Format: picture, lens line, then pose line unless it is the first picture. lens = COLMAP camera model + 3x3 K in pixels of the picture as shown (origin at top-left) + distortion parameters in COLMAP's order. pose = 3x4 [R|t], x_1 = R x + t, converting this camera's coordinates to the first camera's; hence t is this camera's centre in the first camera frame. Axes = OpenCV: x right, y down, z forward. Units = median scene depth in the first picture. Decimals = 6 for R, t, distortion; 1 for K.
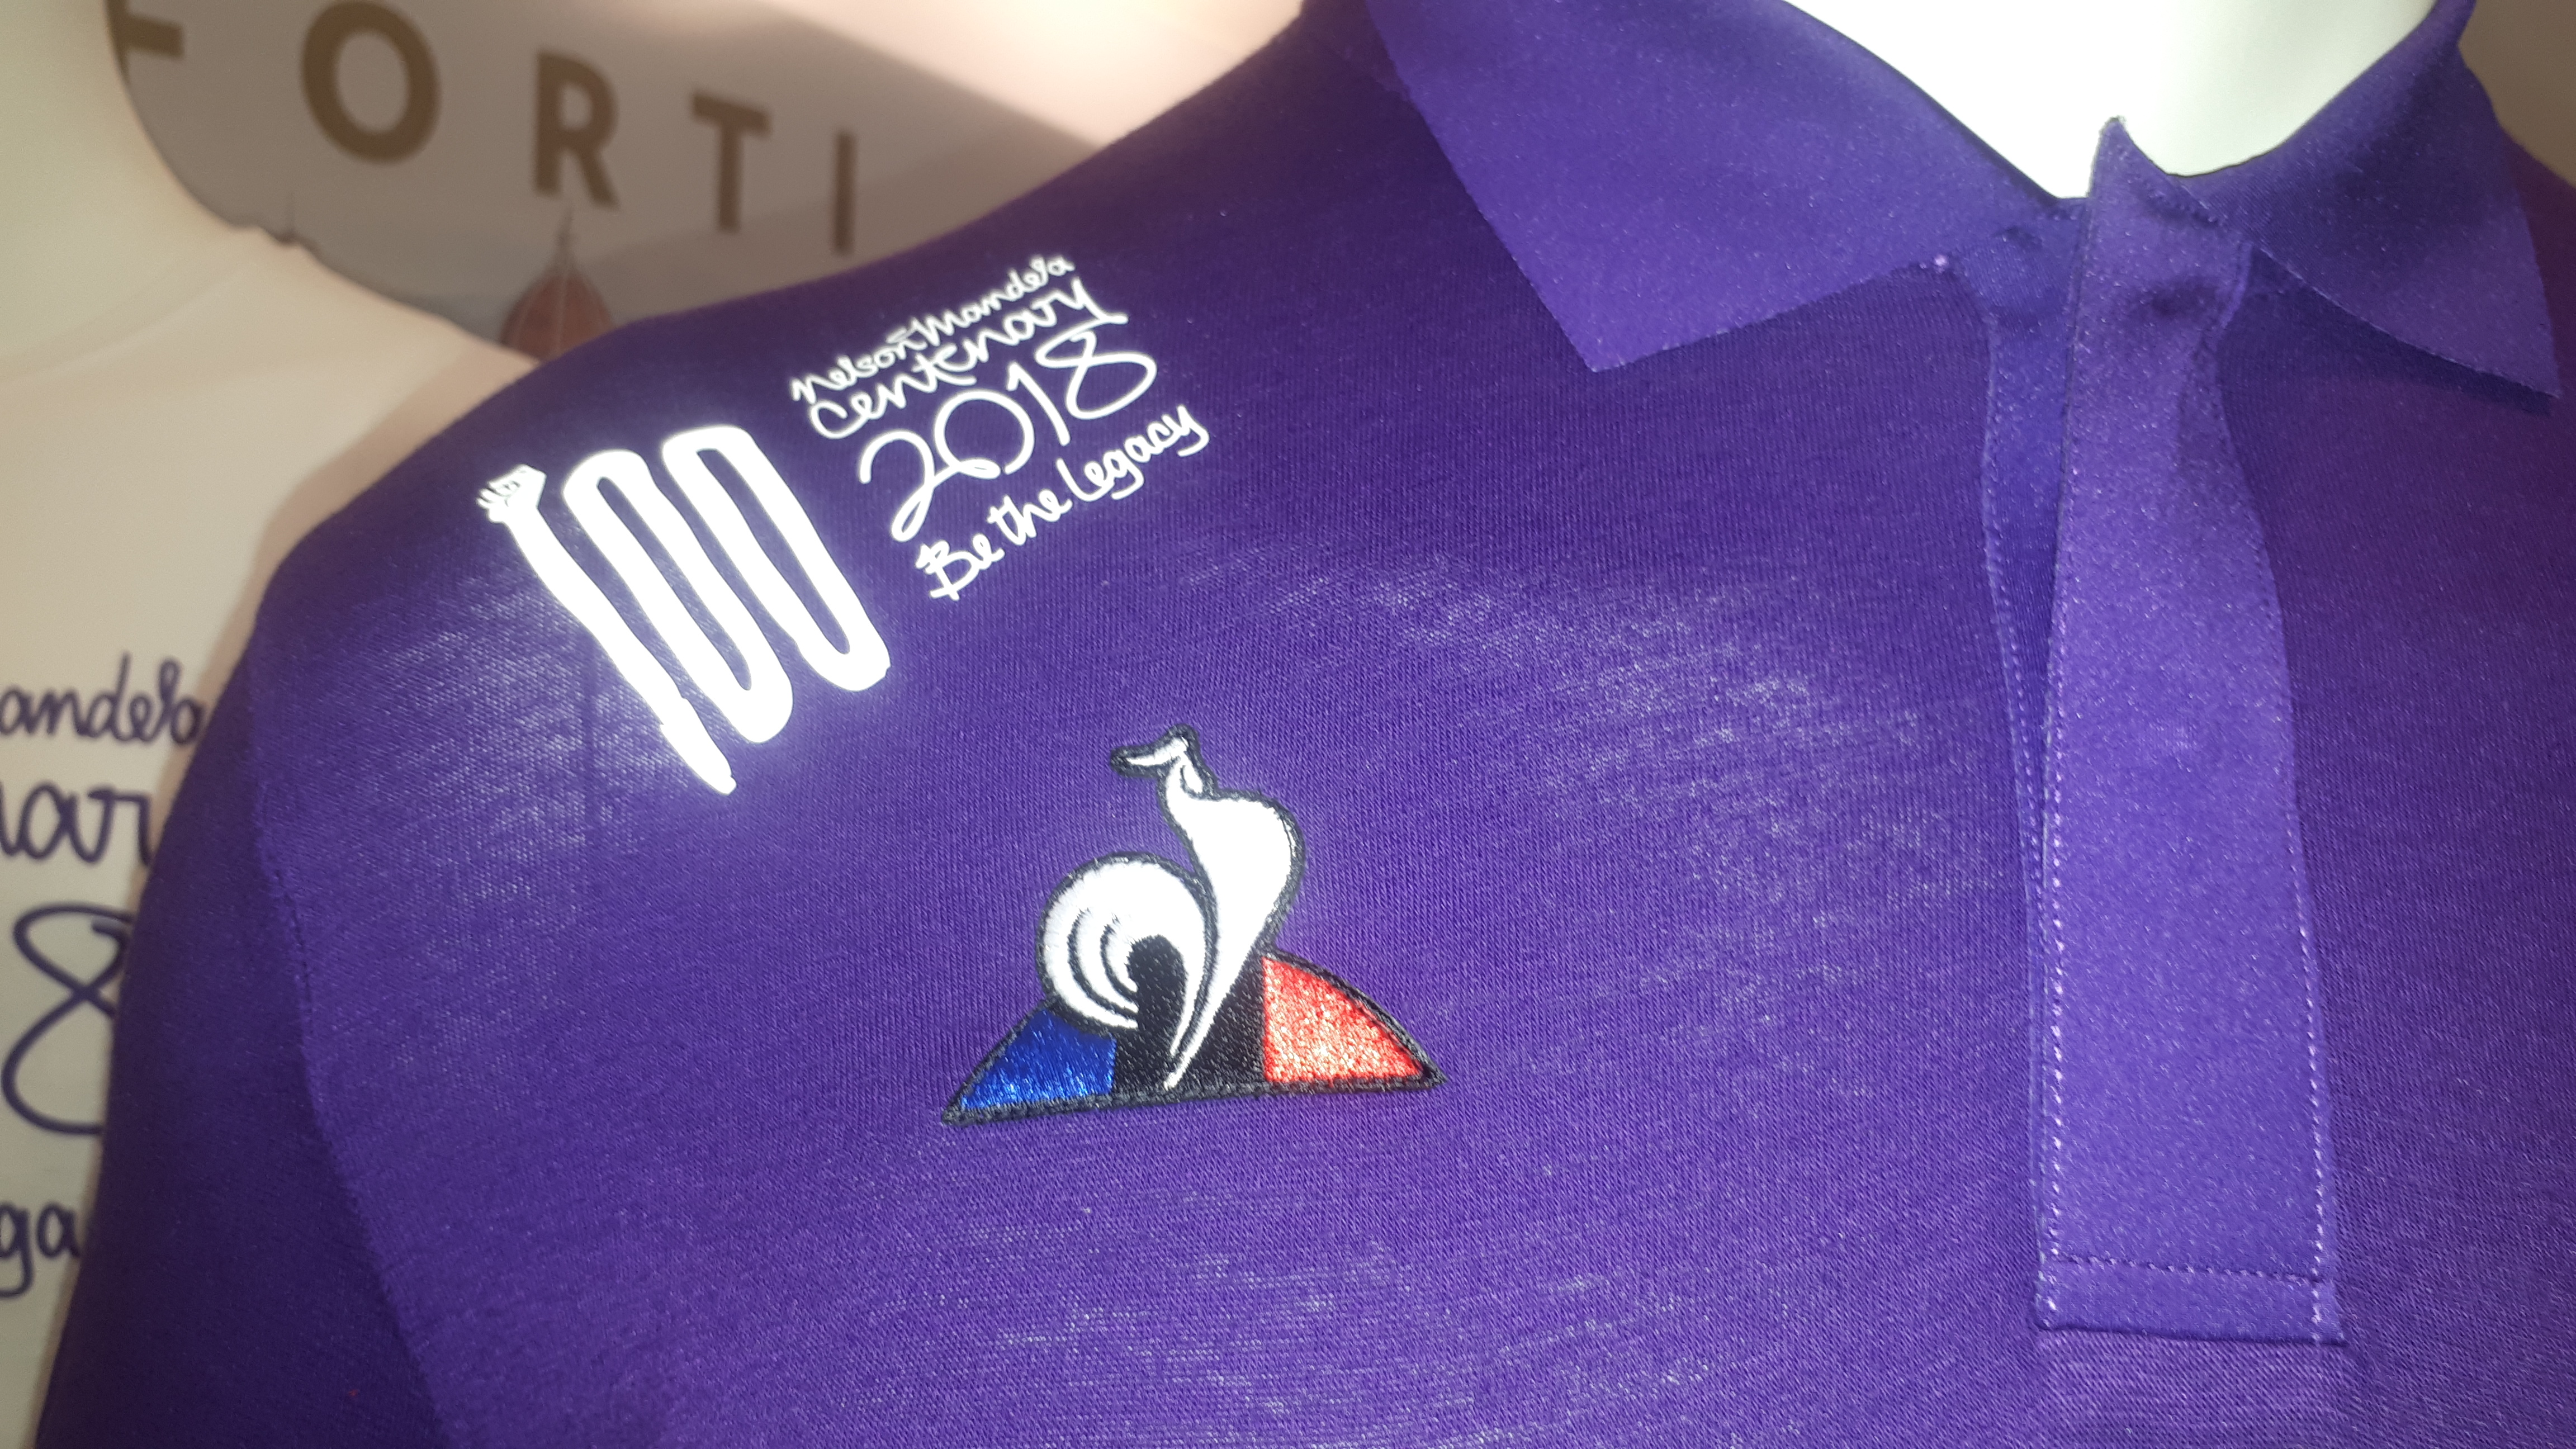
lens RADIAL K [[2218.3, 0, 1297.2], [0, 2218.3, 732.4], [0, 0, 1]] dist [-0.017357, -0.036899]
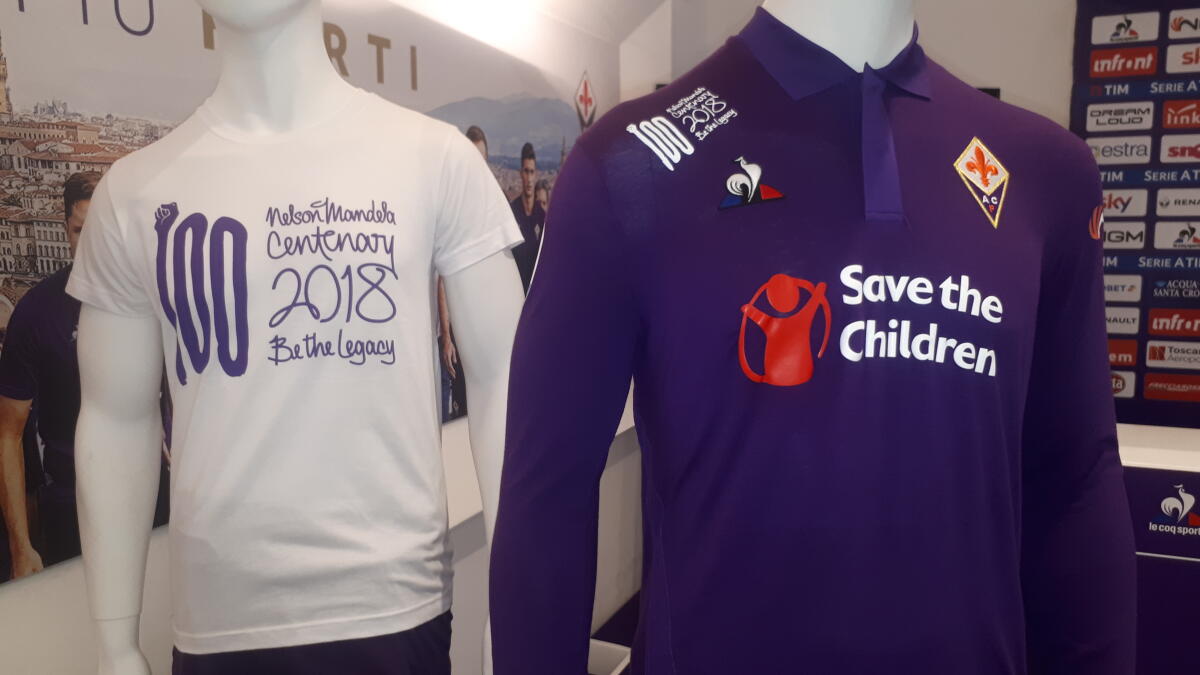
lens RADIAL K [[1033.4, 0, 597.6], [0, 1033.4, 334.1], [0, 0, 1]] dist [-0.017357, -0.036899]
pose [[0.991224, -0.075890, 0.108242, -0.814224], [0.072082, 0.996649, 0.038676, 0.364145], [-0.110815, -0.030534, 0.993372, -1.987936]]
